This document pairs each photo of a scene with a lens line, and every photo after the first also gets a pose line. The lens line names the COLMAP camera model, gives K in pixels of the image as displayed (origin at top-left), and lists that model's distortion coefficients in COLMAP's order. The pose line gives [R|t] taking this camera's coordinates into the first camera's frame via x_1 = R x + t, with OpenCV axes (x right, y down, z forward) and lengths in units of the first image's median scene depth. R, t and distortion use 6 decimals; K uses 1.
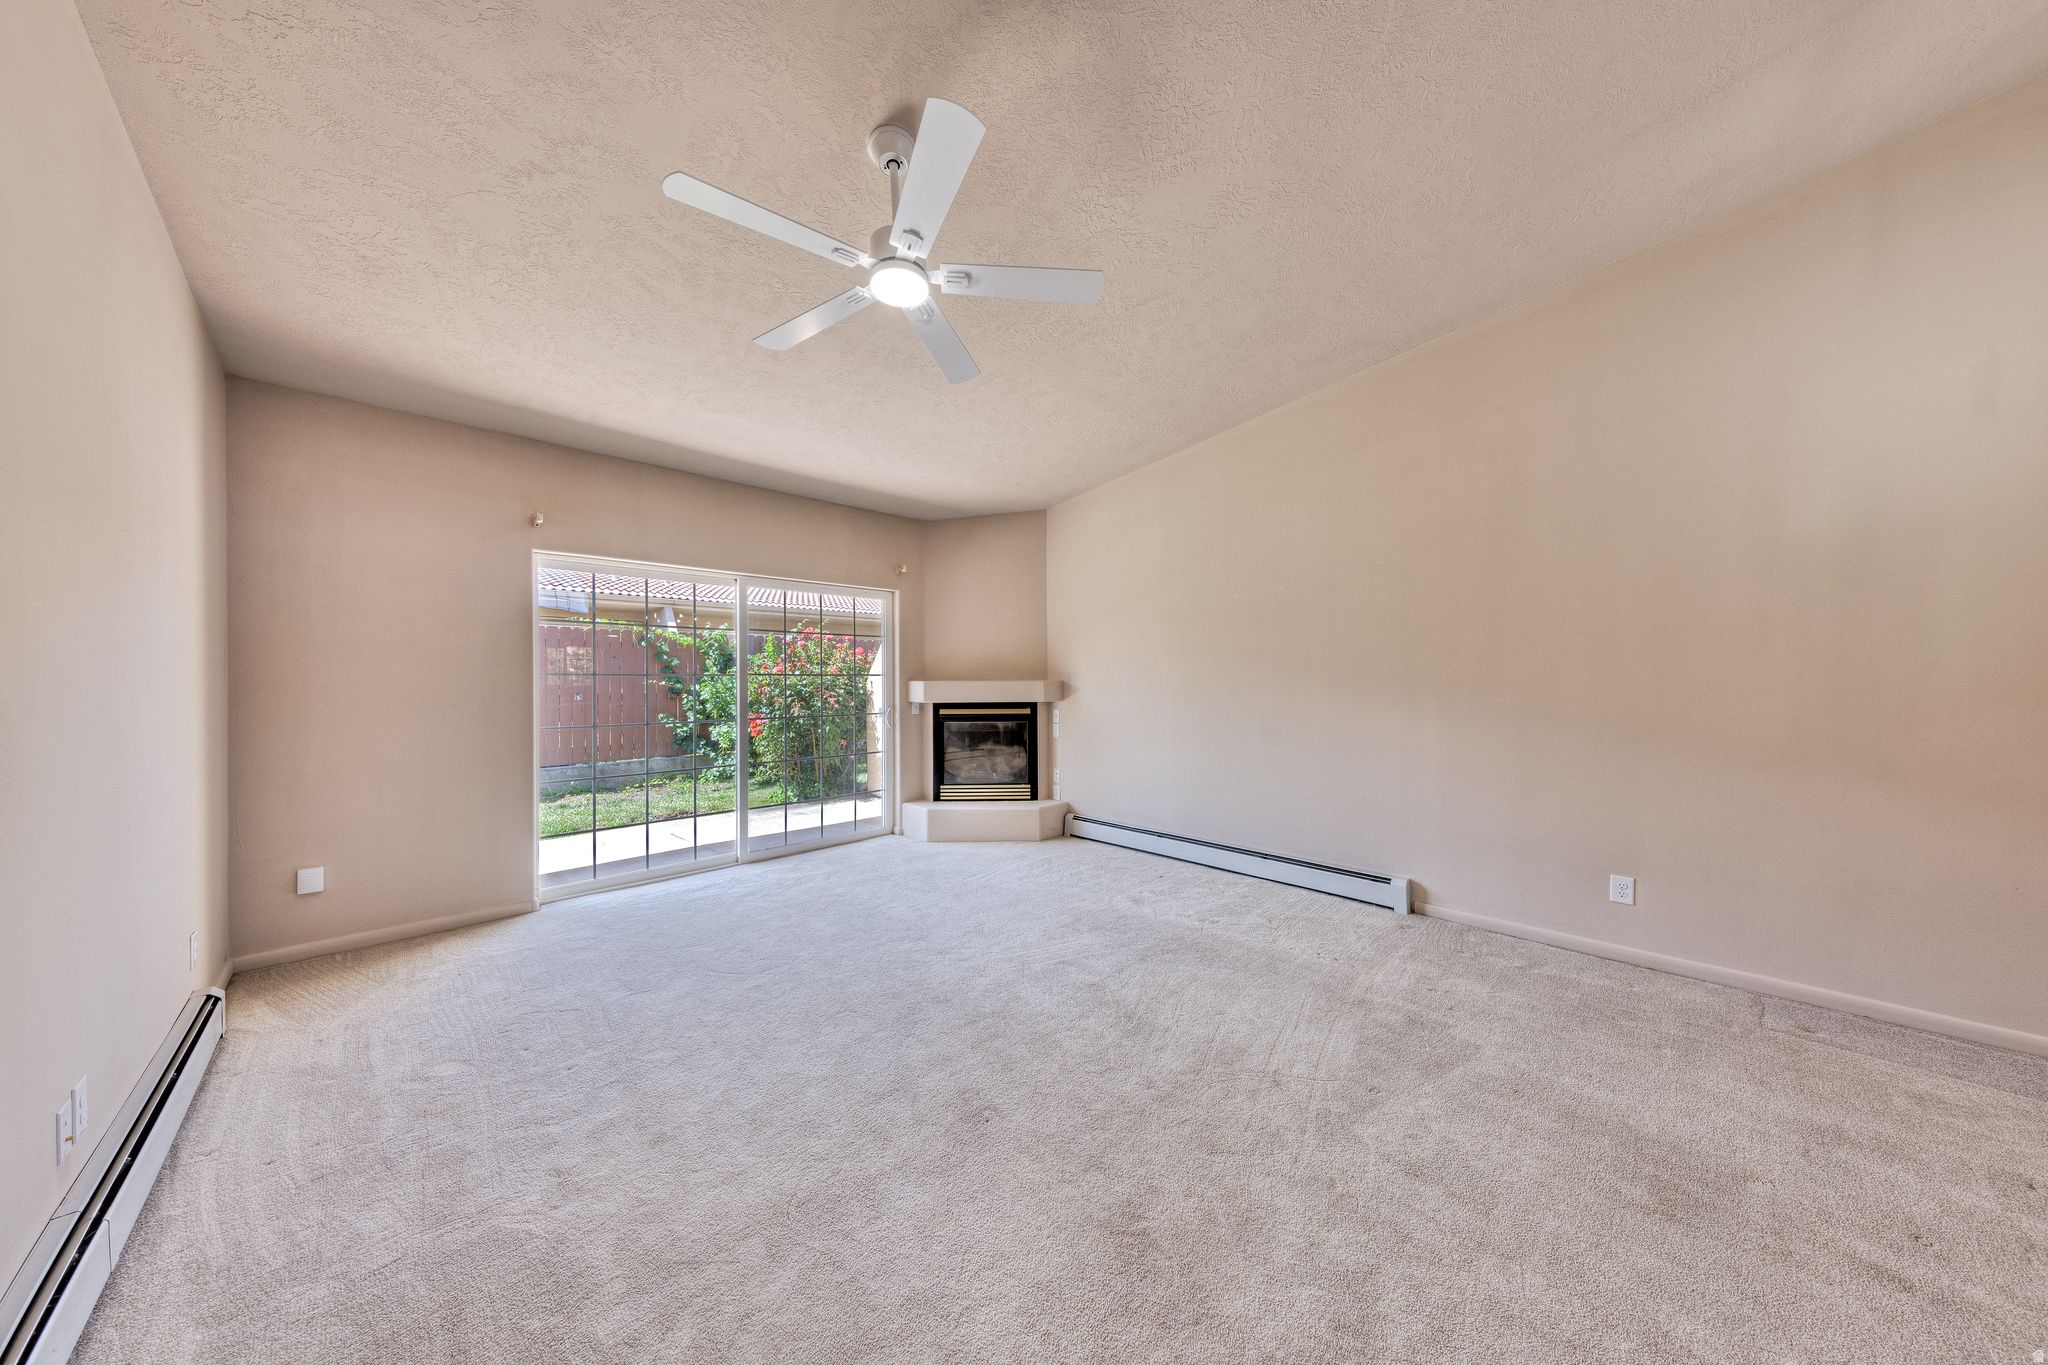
lens RADIAL K [[639.5, 0, 1032.0], [0, 639.5, 687.0], [0, 0, 1]] dist [0.001481, 0.000058]
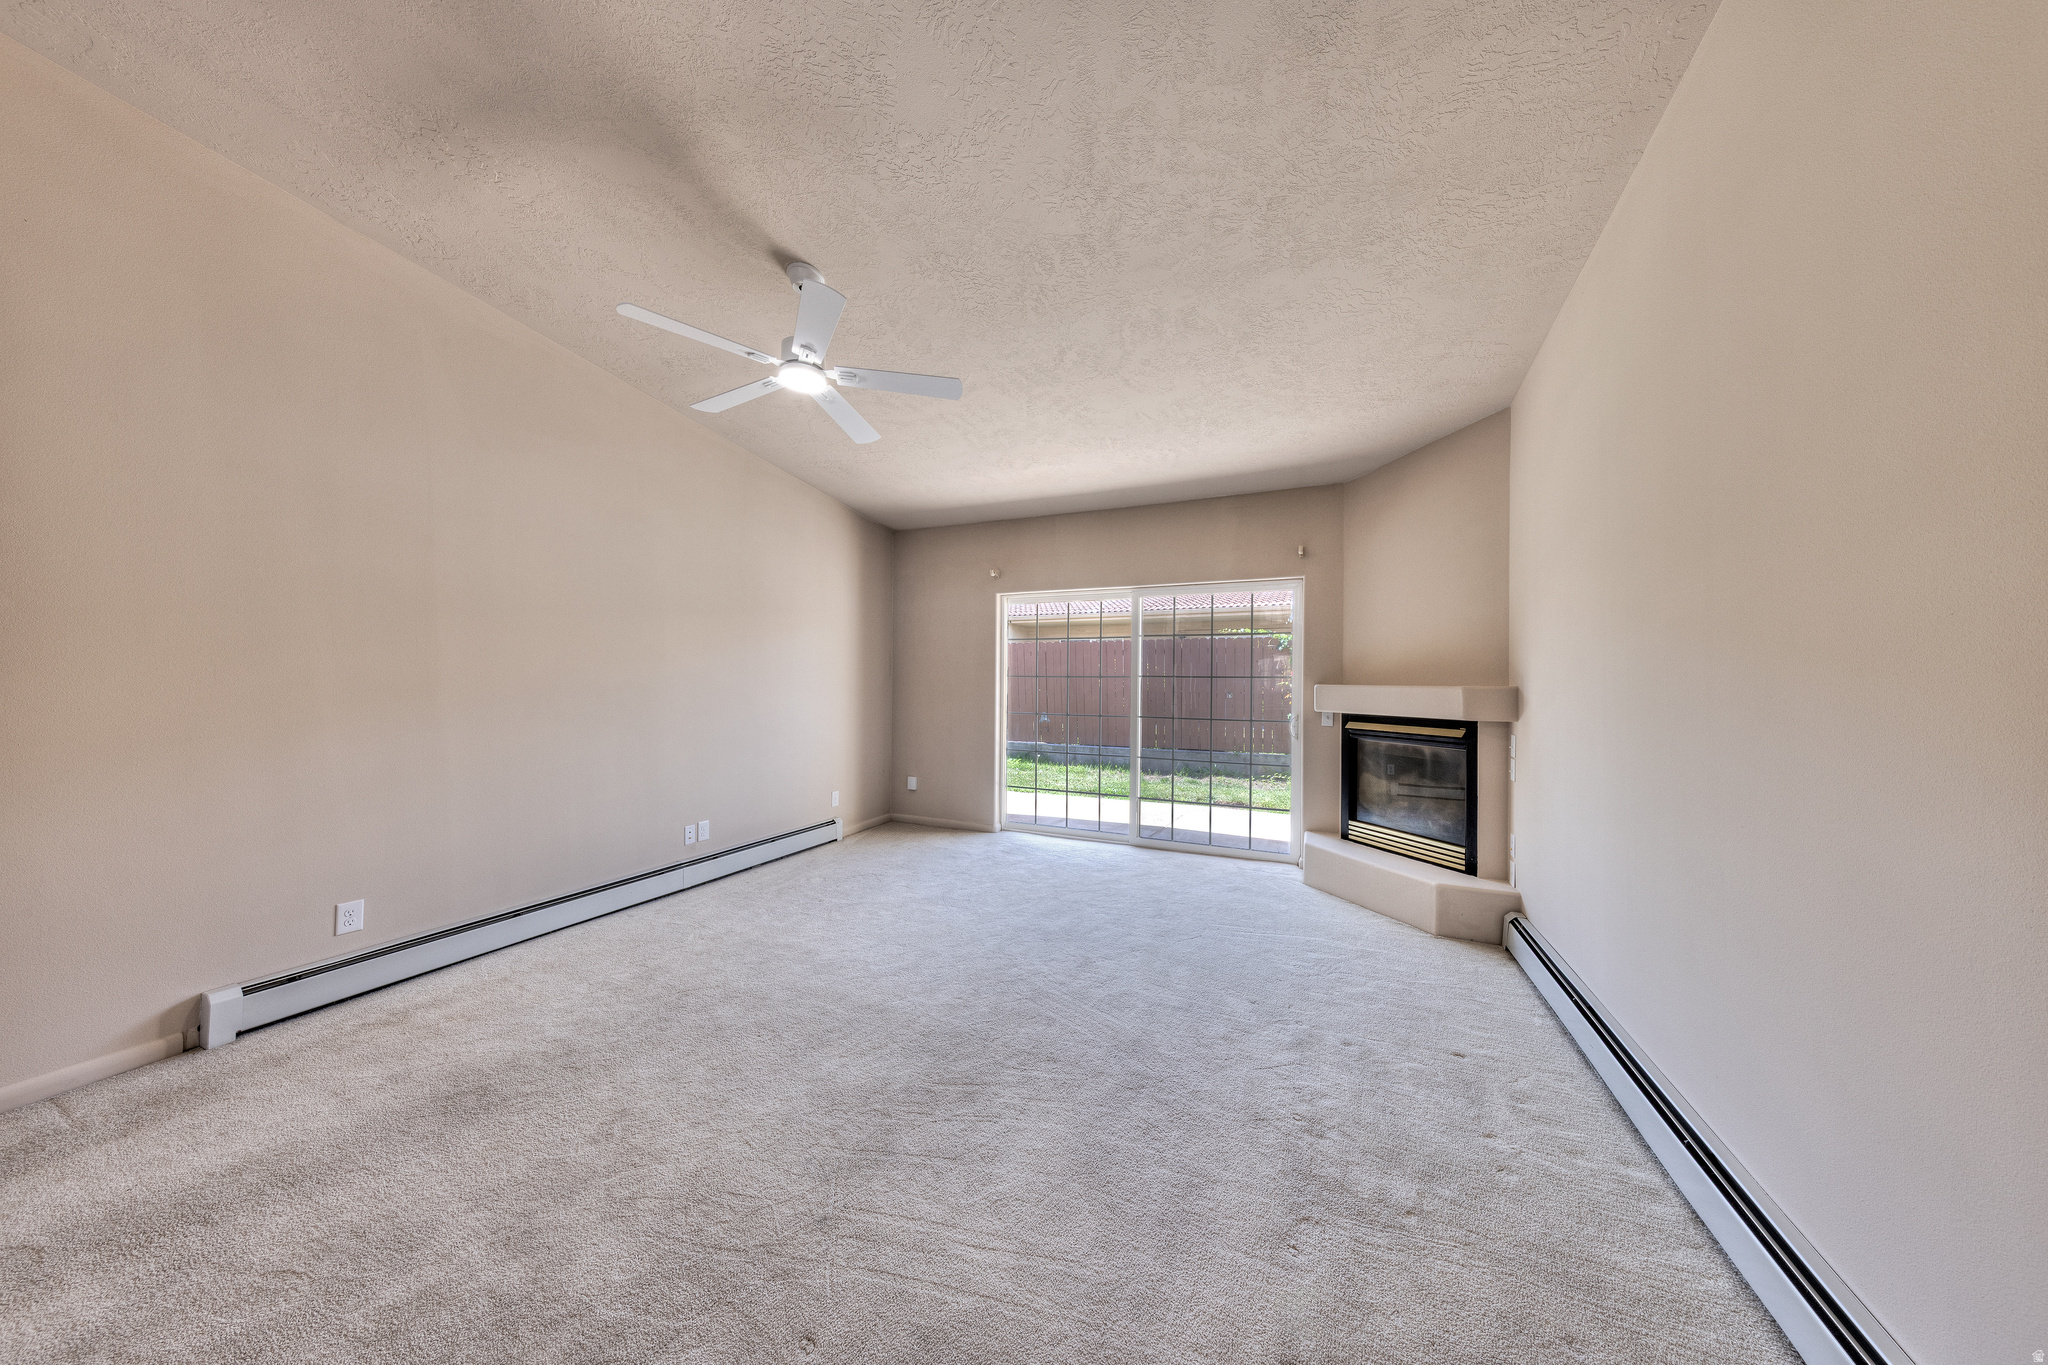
lens RADIAL K [[639.5, 0, 1028.0], [0, 639.5, 683.1], [0, 0, 1]] dist [0.001481, 0.000058]
pose [[0.360319, 0.008911, -0.932787, 0.438047], [-0.016561, 0.999858, 0.003155, -0.007696], [0.932682, 0.014311, 0.360415, 0.360150]]
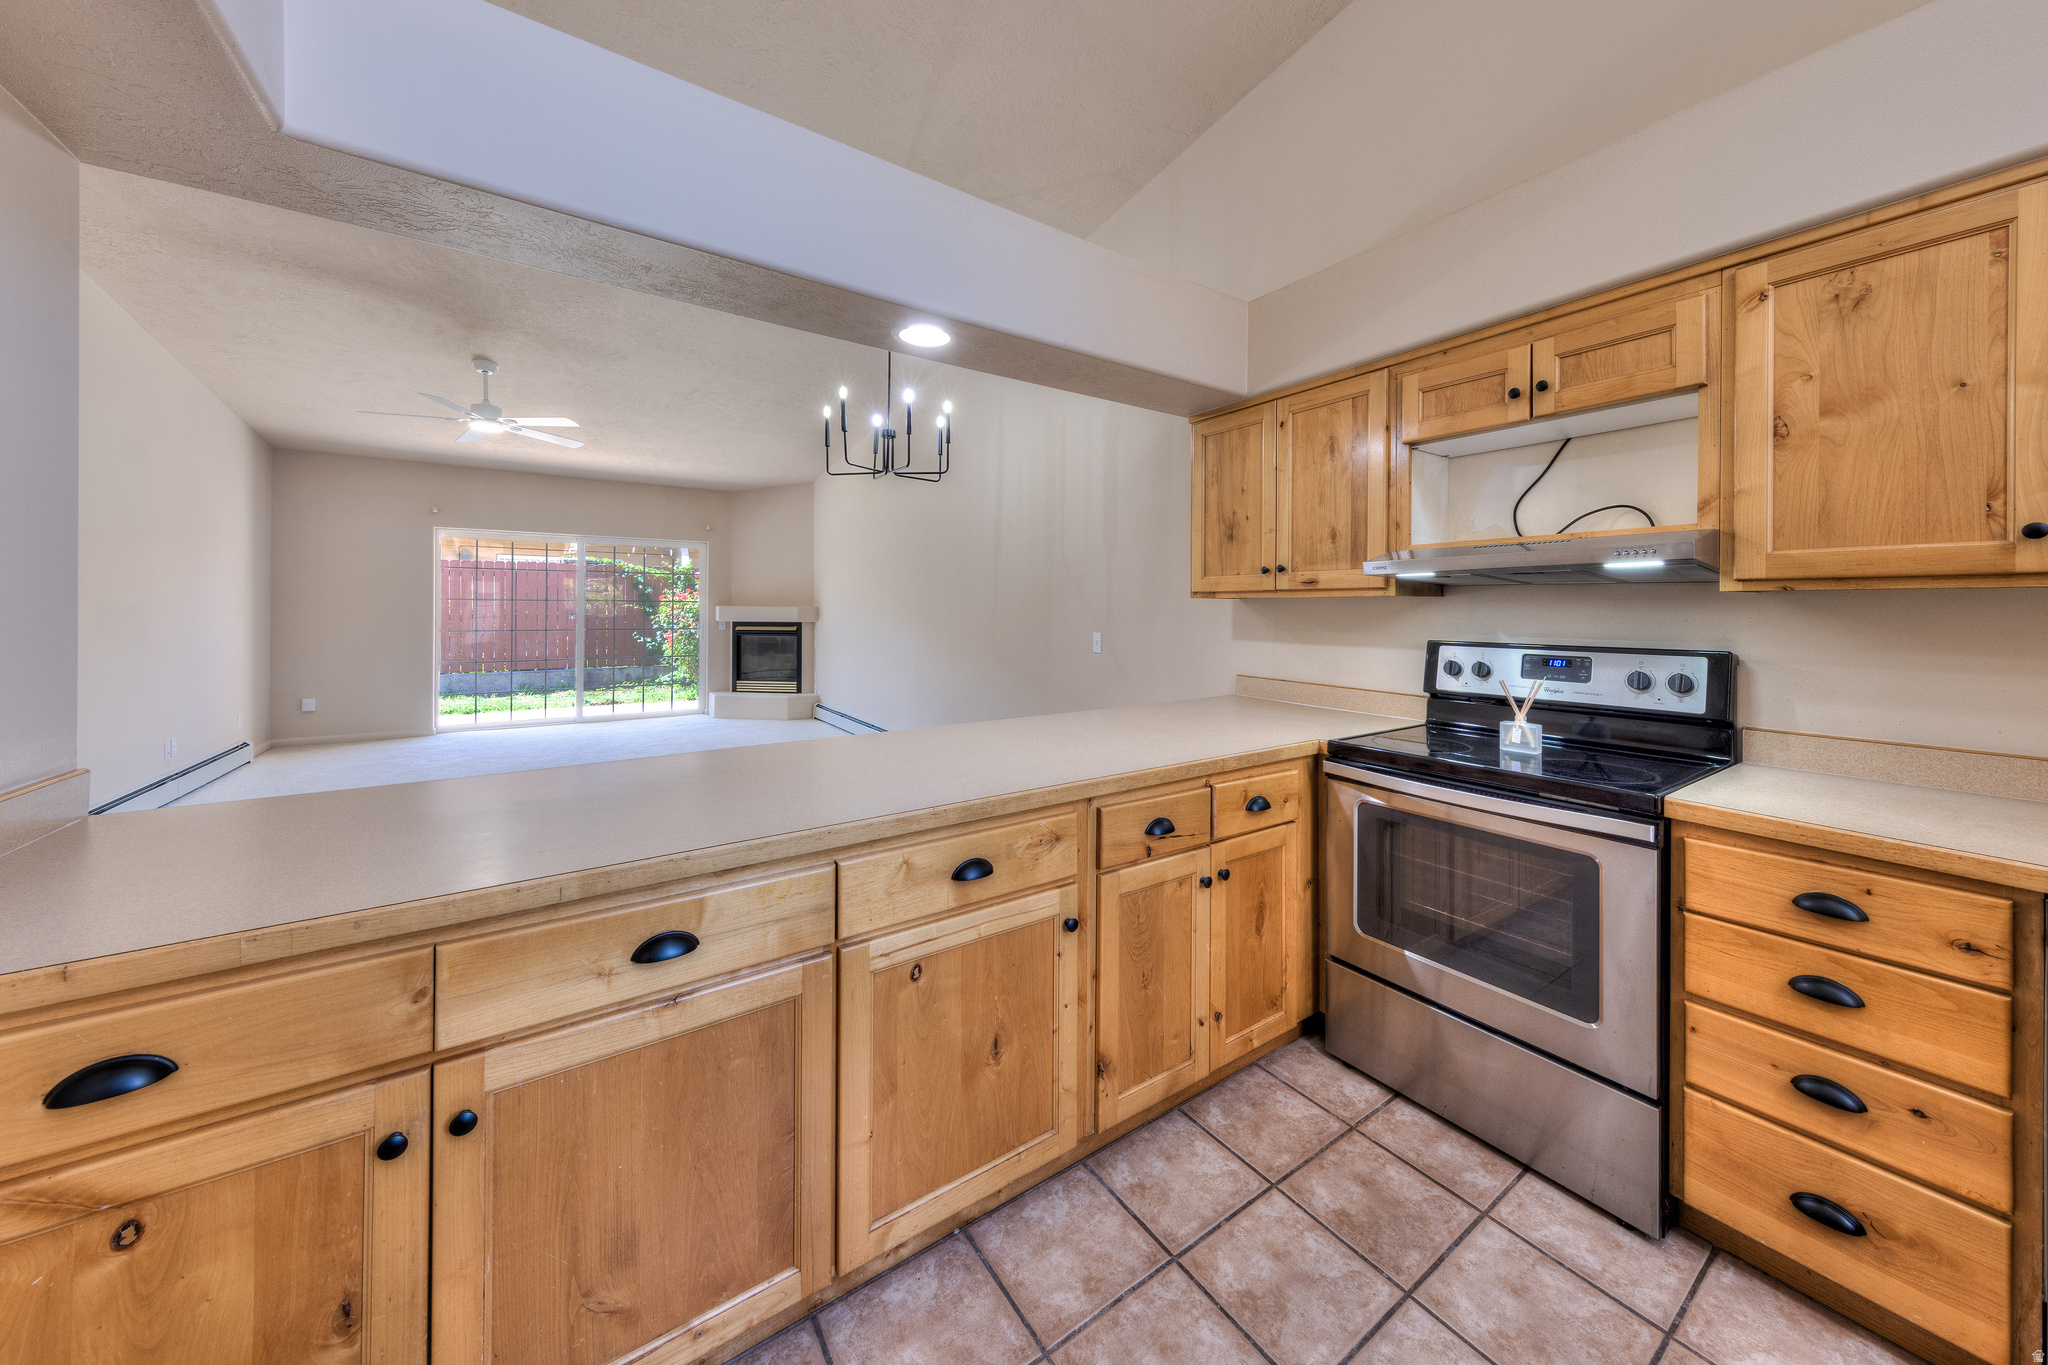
lens RADIAL K [[690.3, 0, 1065.0], [0, 690.3, 607.3], [0, 0, 1]] dist [0.001934, 0.000082]
pose [[0.988090, 0.009513, -0.153583, 0.802788], [-0.011447, 0.999866, -0.011710, 0.002297], [0.153451, 0.013329, 0.988066, -0.390989]]
